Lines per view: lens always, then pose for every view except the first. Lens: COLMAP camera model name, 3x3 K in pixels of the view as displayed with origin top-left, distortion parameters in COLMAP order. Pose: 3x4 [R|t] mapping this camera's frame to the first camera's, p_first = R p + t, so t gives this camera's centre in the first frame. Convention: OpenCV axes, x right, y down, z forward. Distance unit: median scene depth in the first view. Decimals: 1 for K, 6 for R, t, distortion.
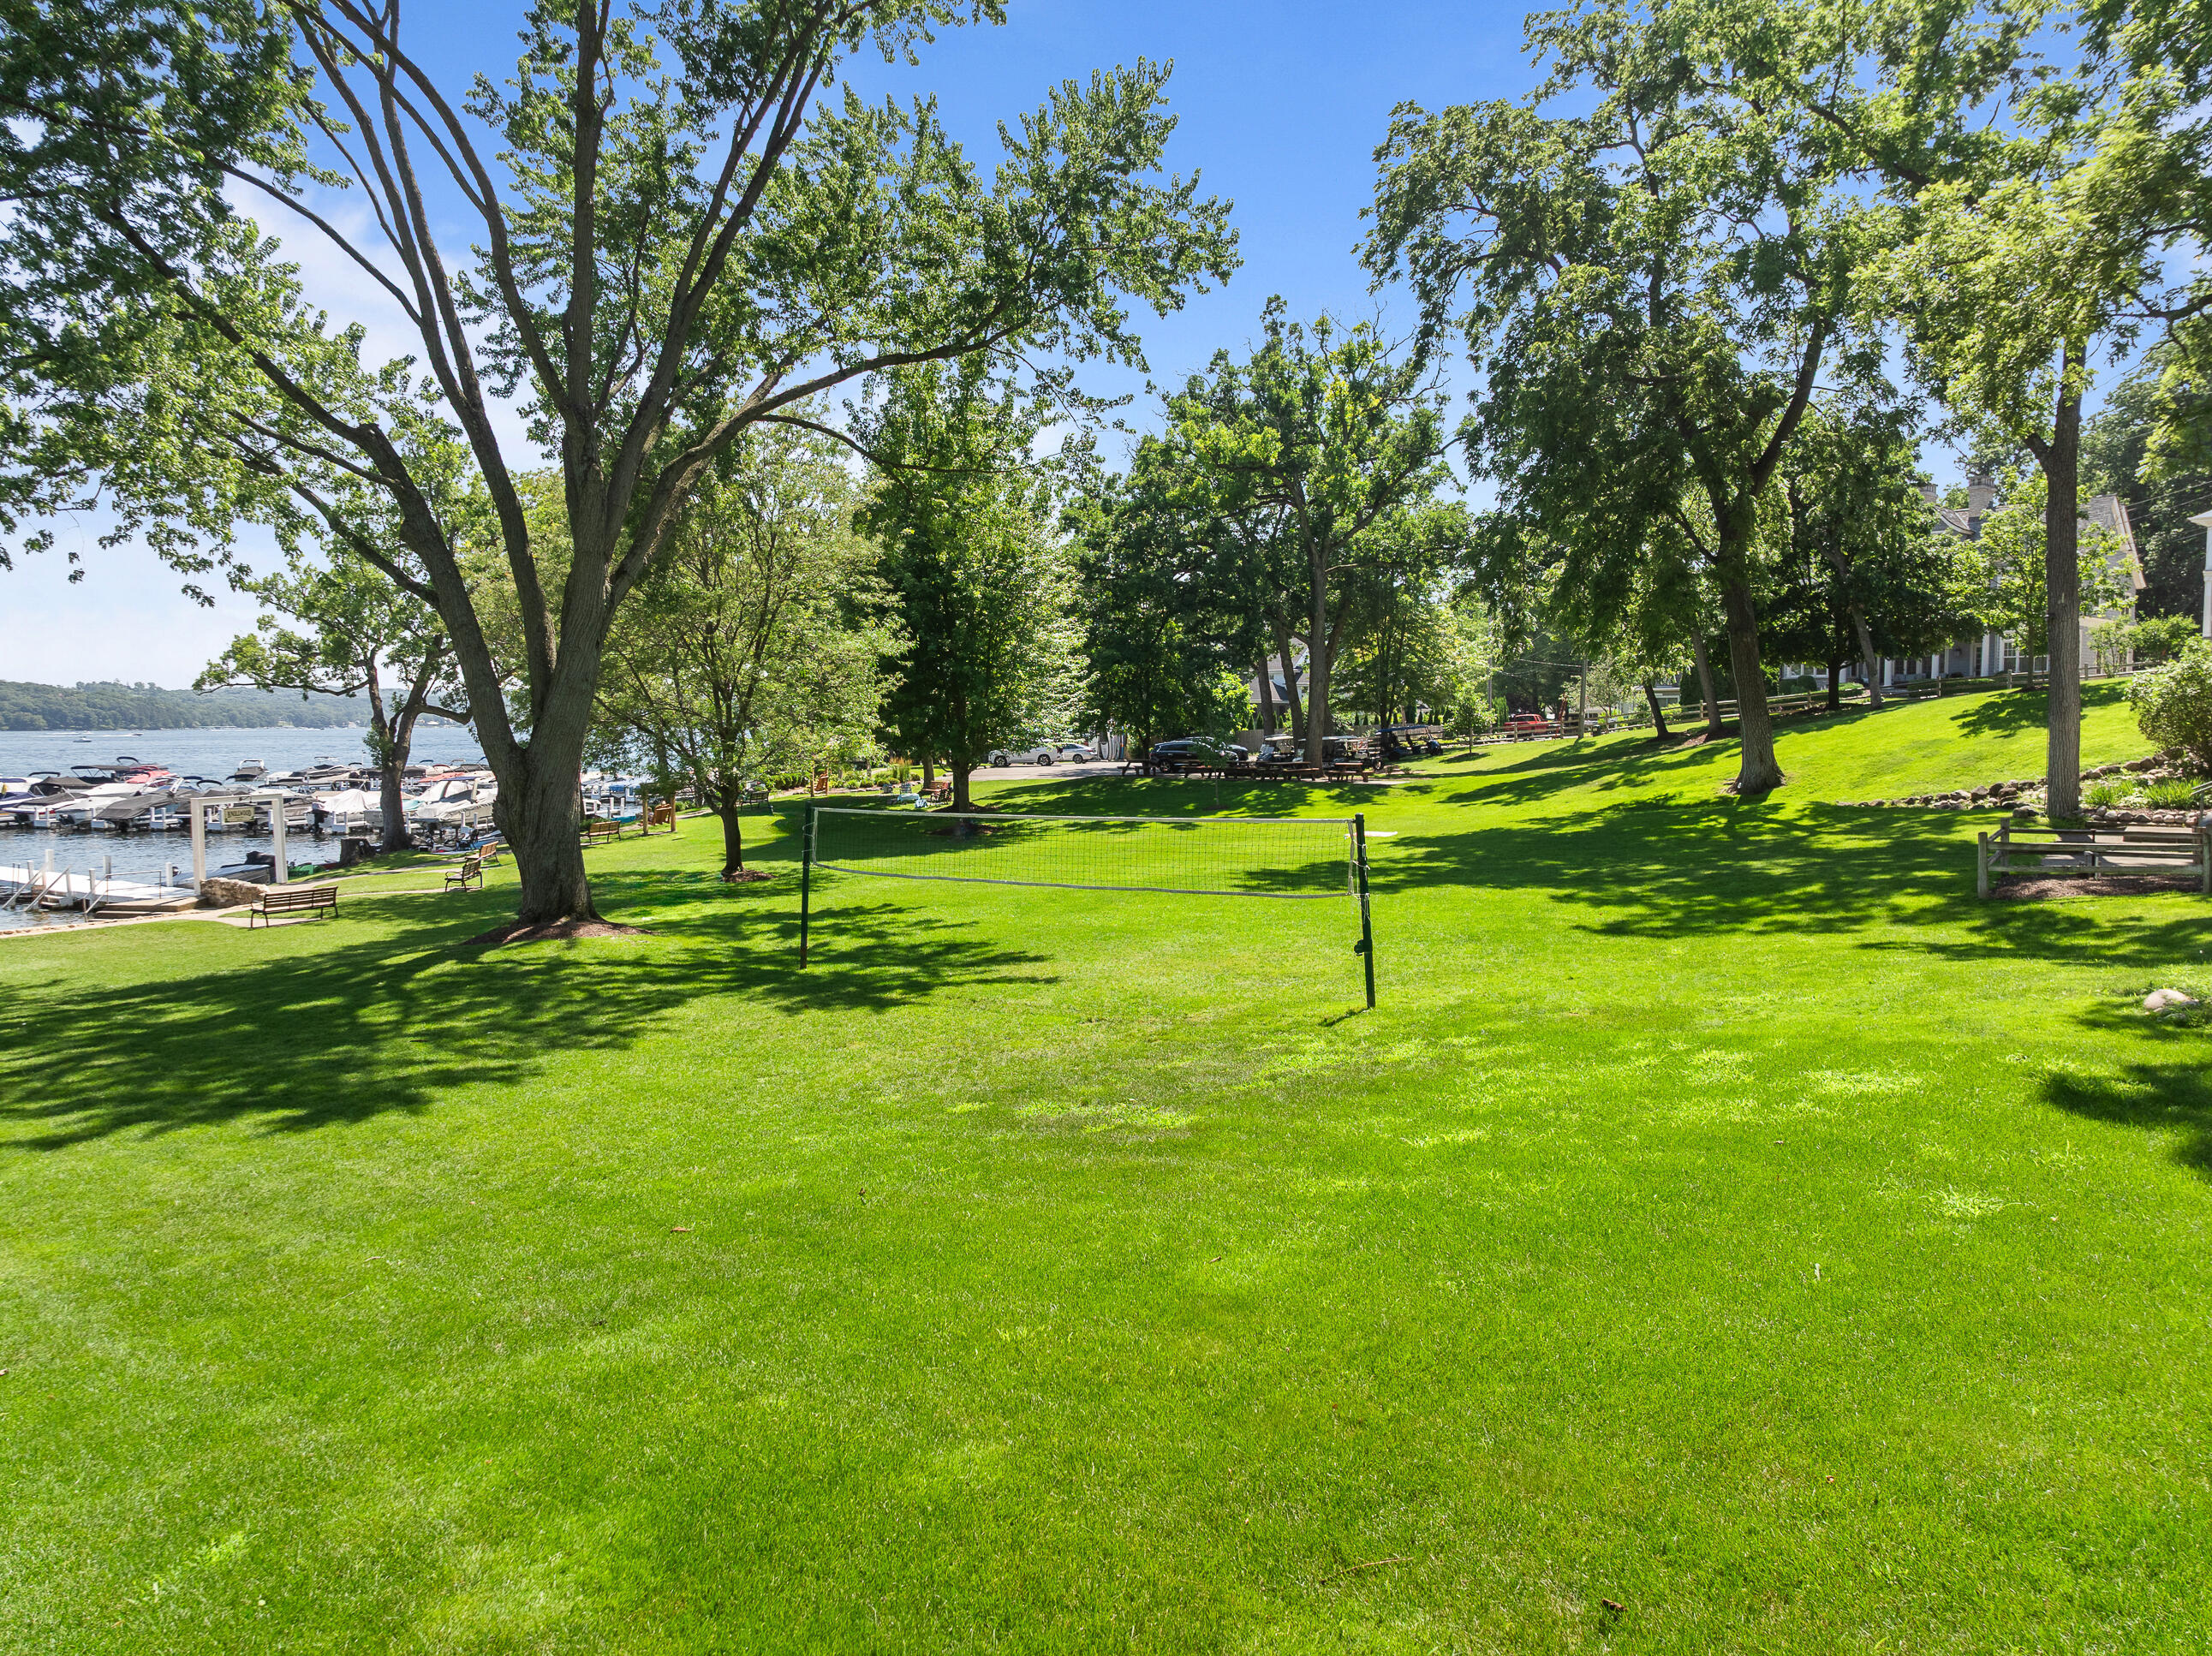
lens RADIAL K [[1571.5, 0, 1100.2], [0, 1571.5, 824.9], [0, 0, 1]] dist [-0.037397, -0.001175]
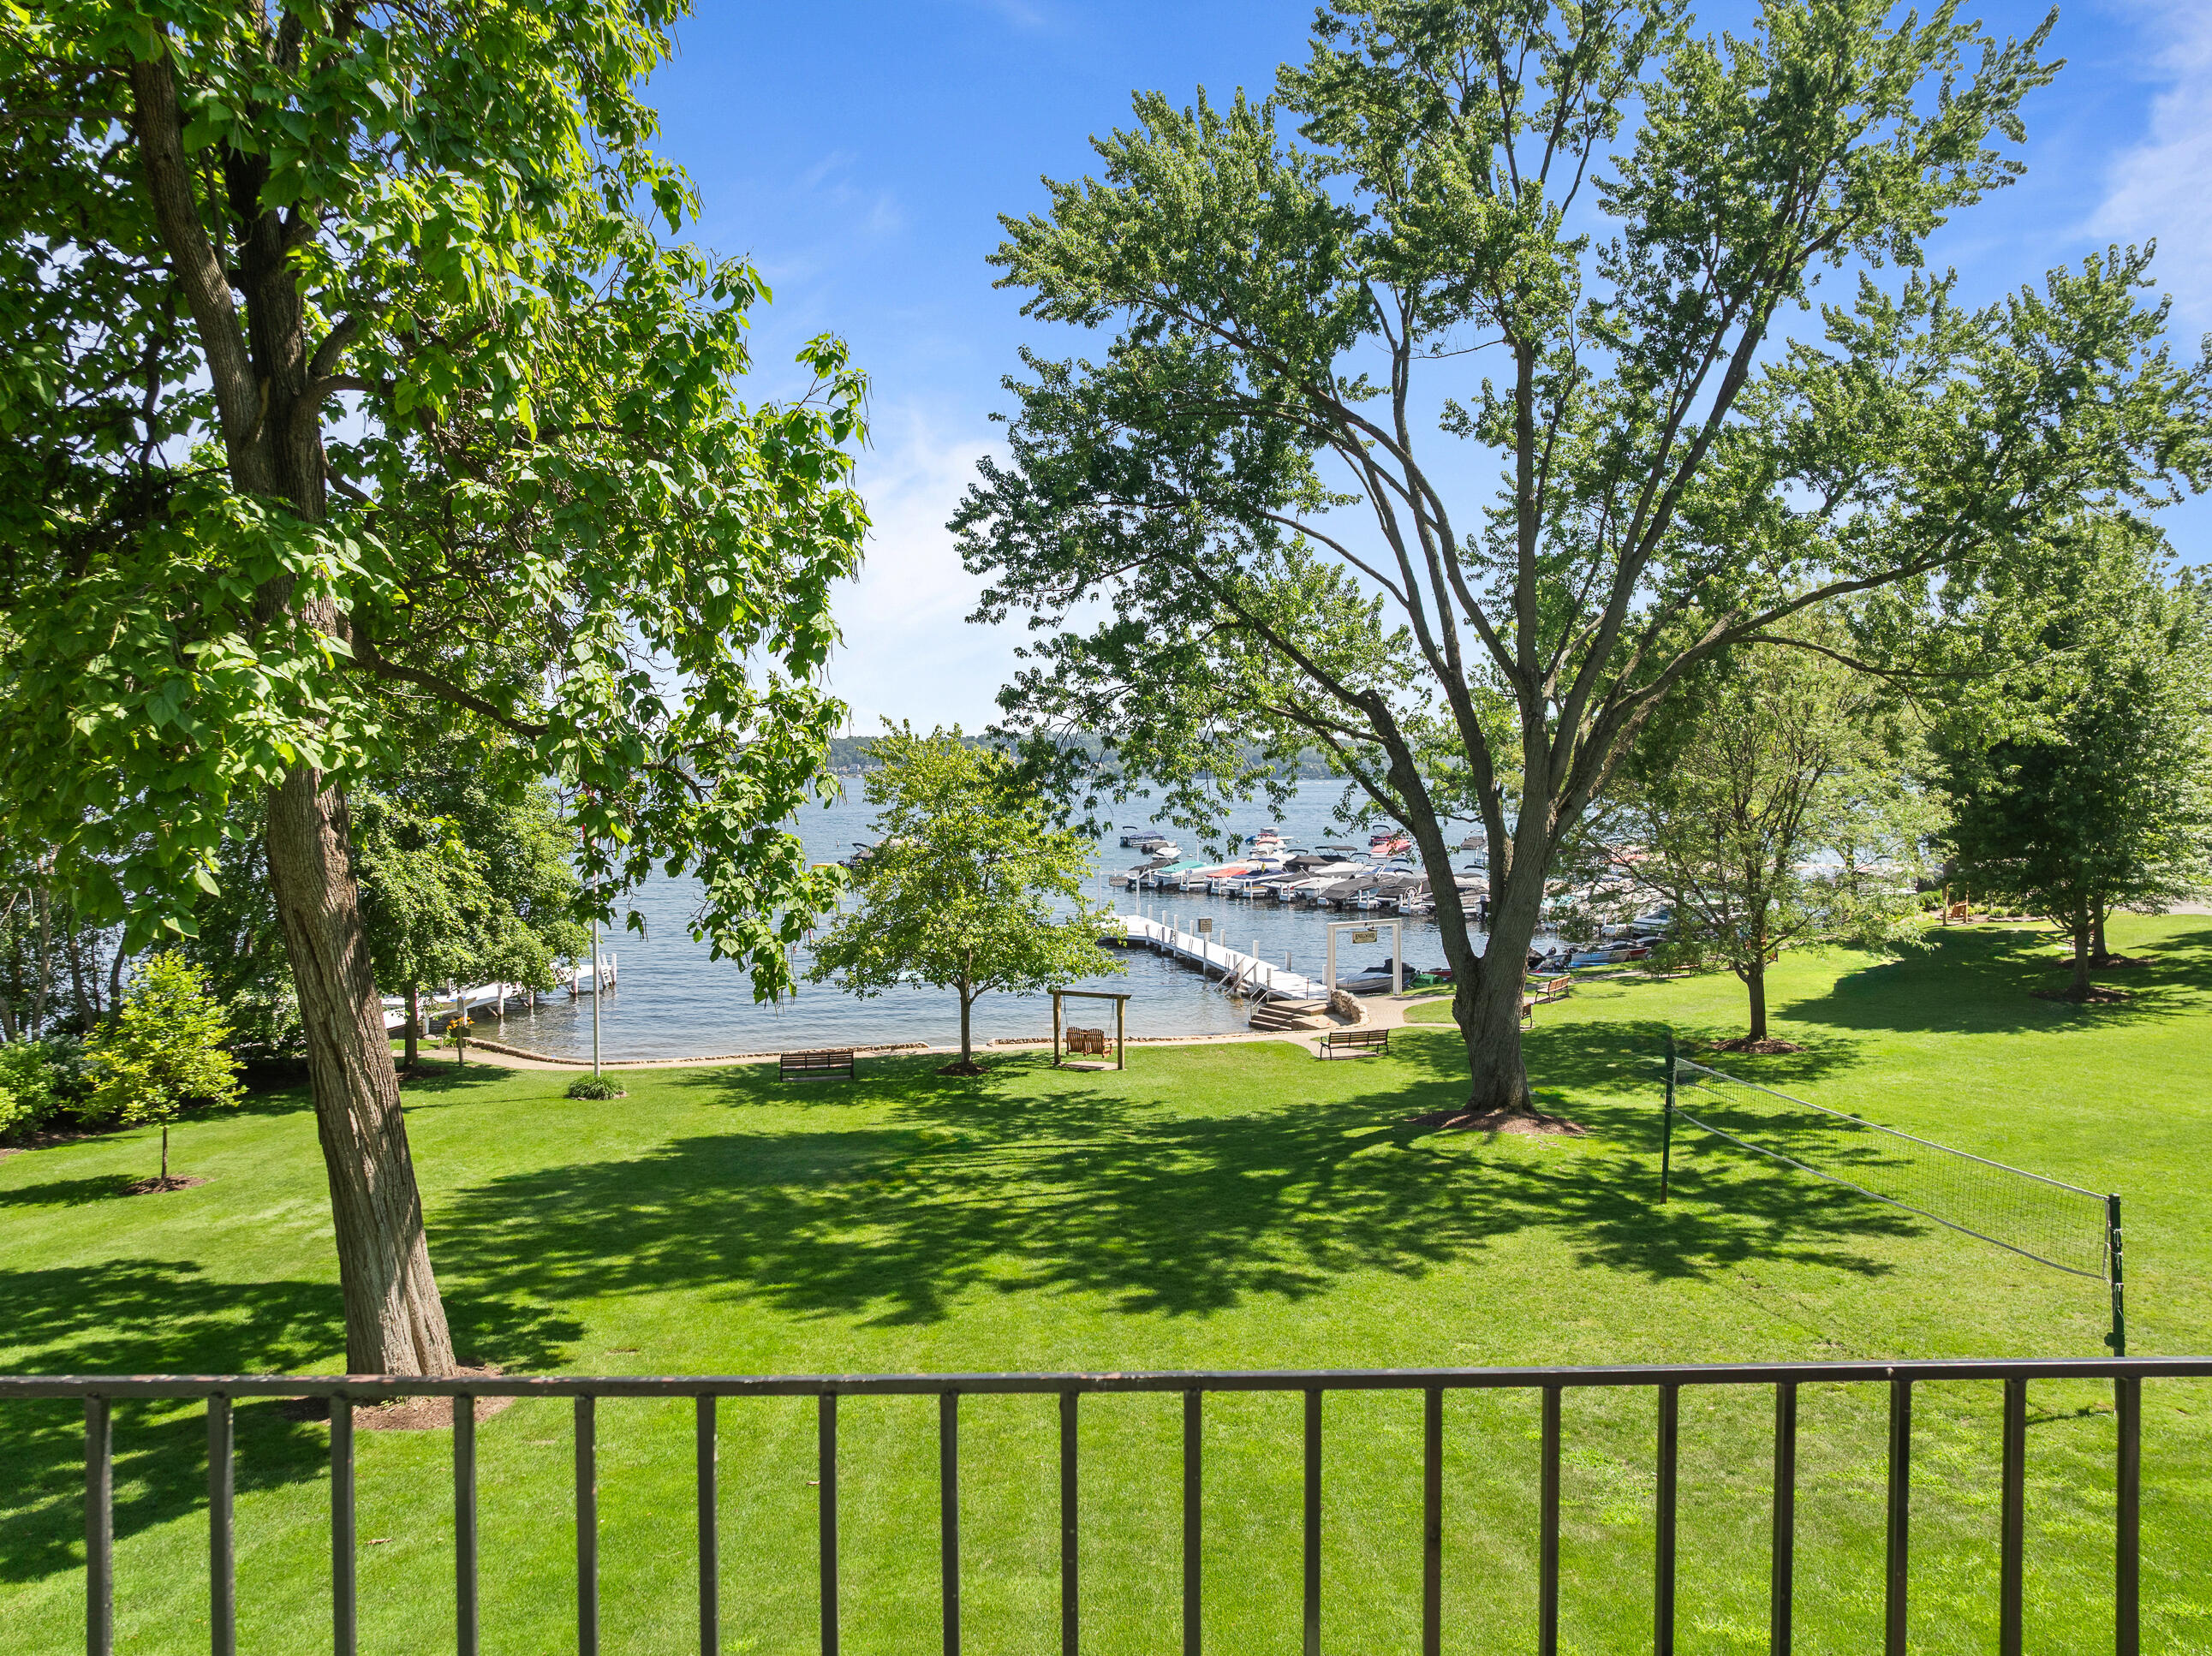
lens RADIAL K [[1571.5, 0, 1100.2], [0, 1571.5, 824.9], [0, 0, 1]] dist [-0.037397, -0.001175]
pose [[0.720769, 0.024575, -0.692740, 0.216930], [-0.041368, 0.999115, -0.007599, -0.116152], [0.691940, 0.034135, 0.721147, -0.044204]]
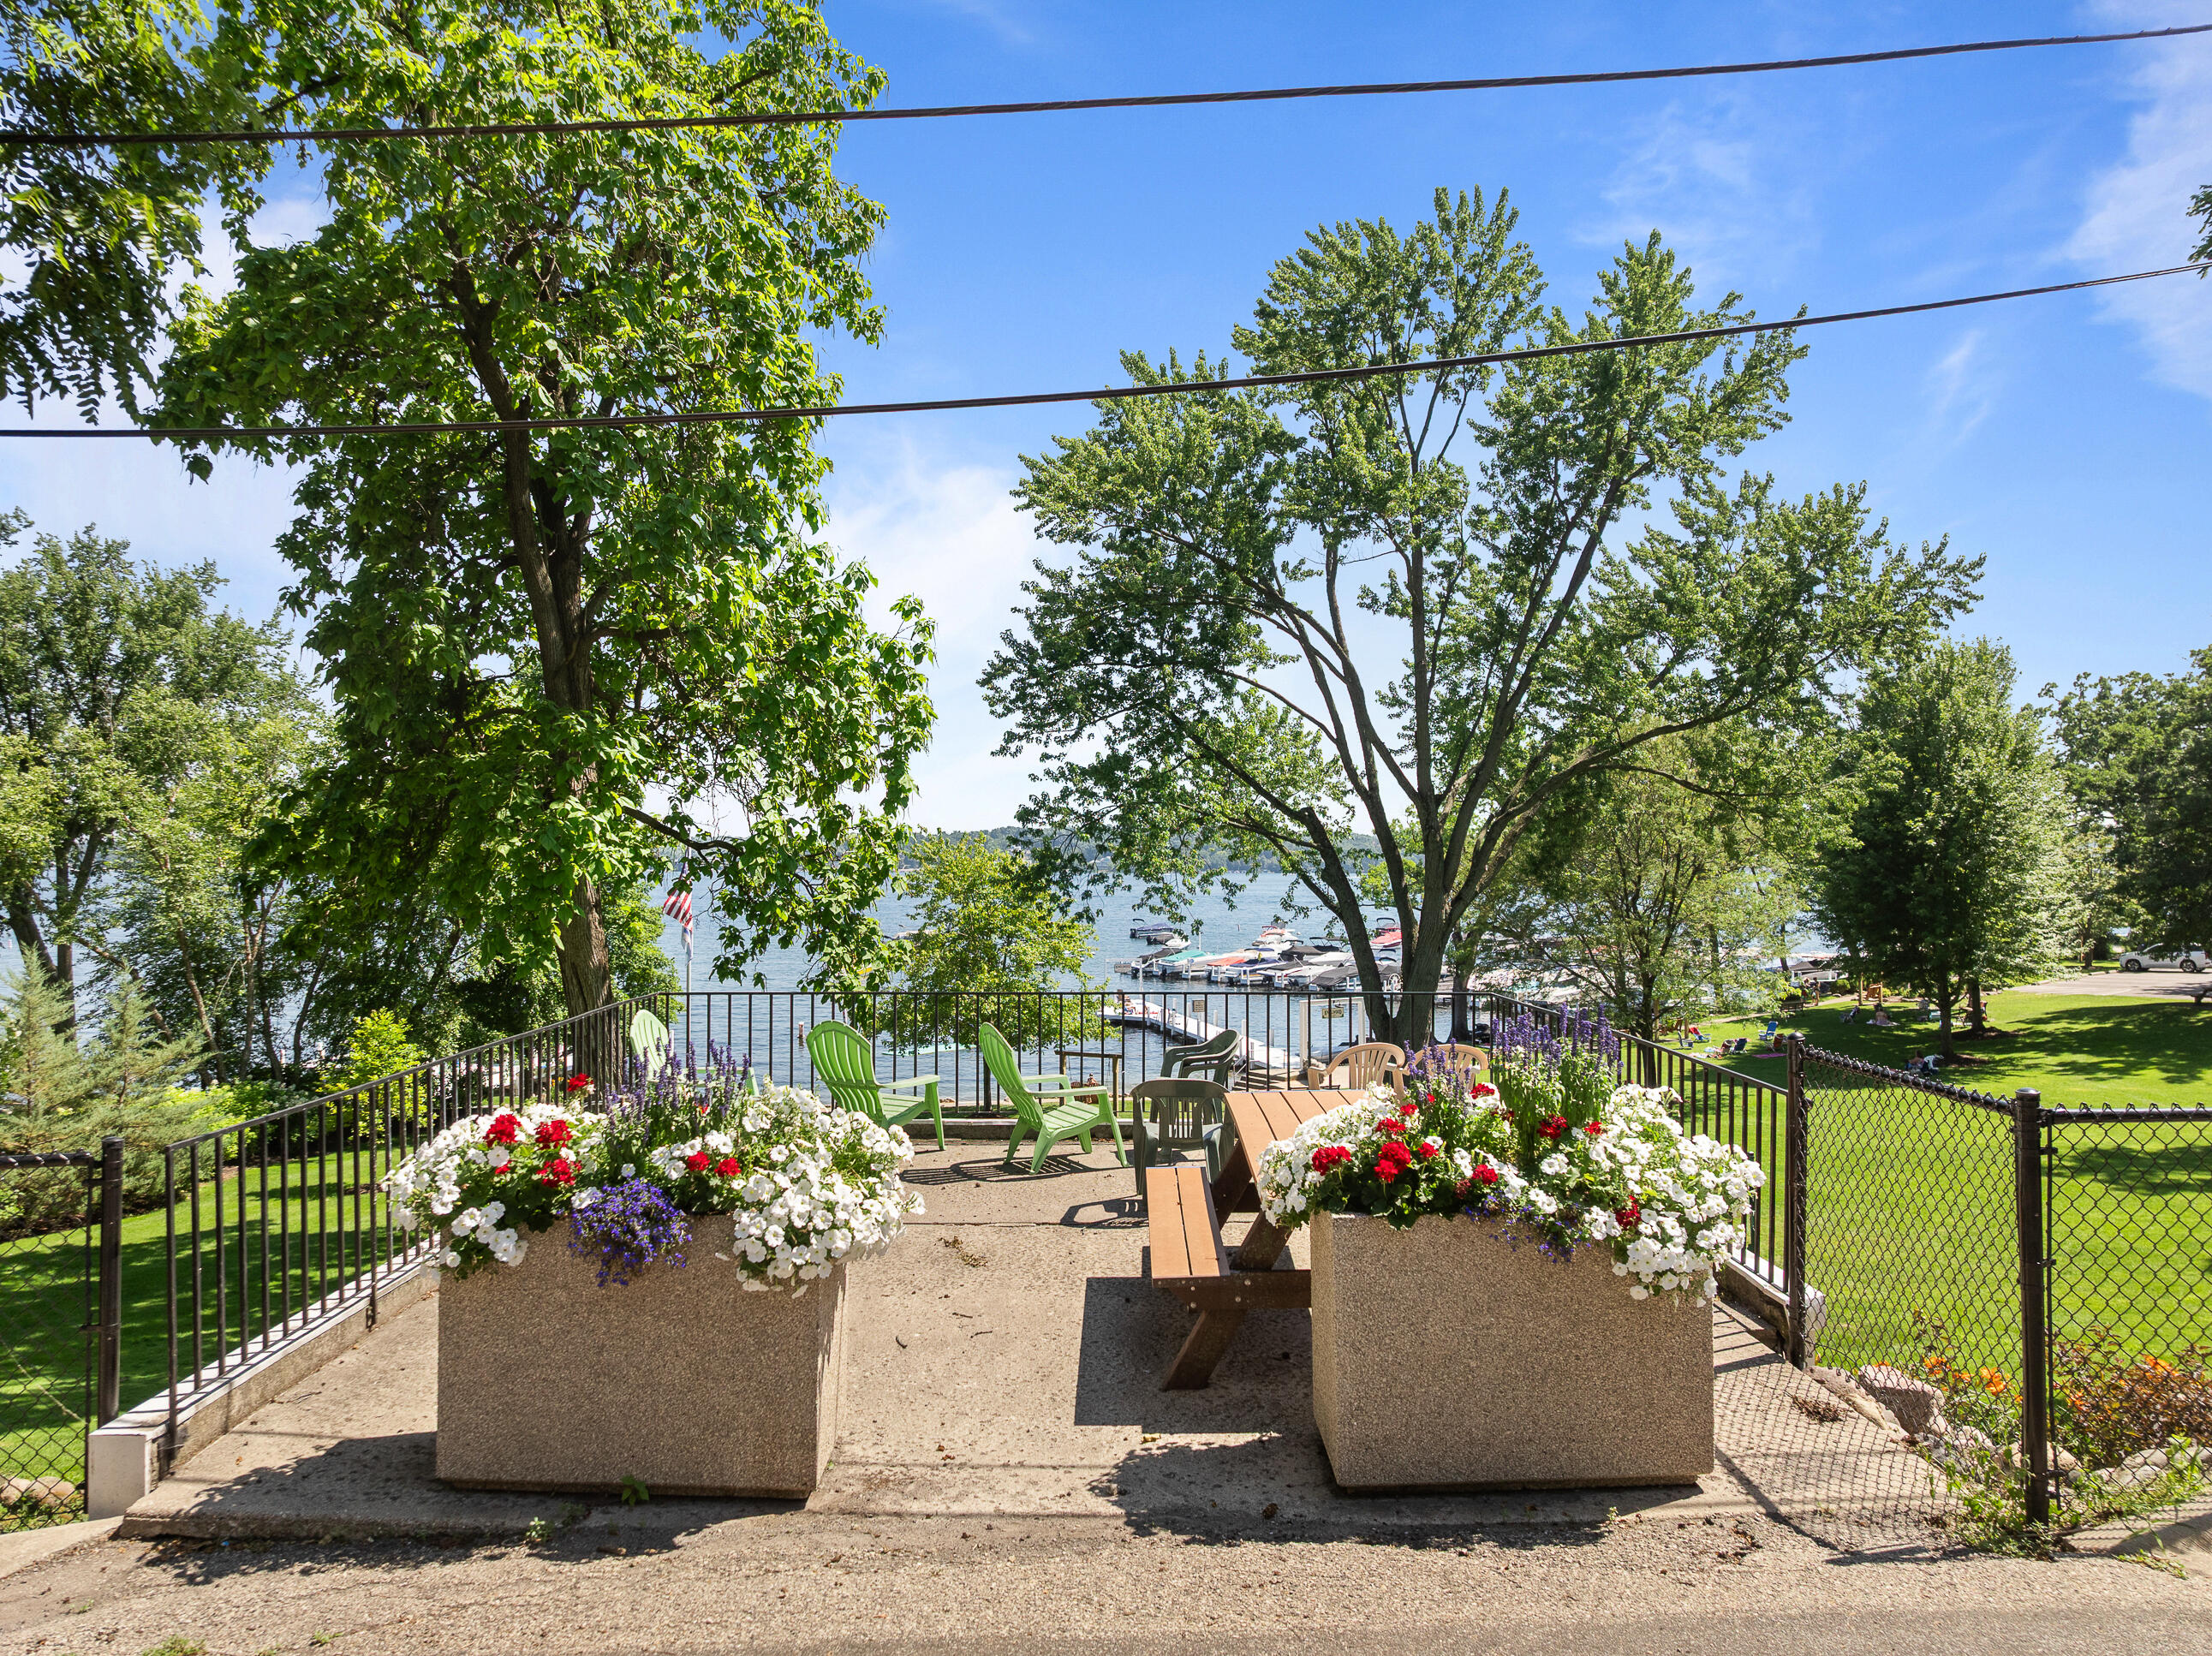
lens RADIAL K [[1586.5, 0, 1139.2], [0, 1586.5, 770.6], [0, 0, 1]] dist [-0.006817, -0.002696]
pose [[0.731398, -0.039460, -0.680809, 0.444127], [-0.040436, 0.994059, -0.101056, -0.109820], [0.680751, 0.101441, 0.725457, -0.256499]]
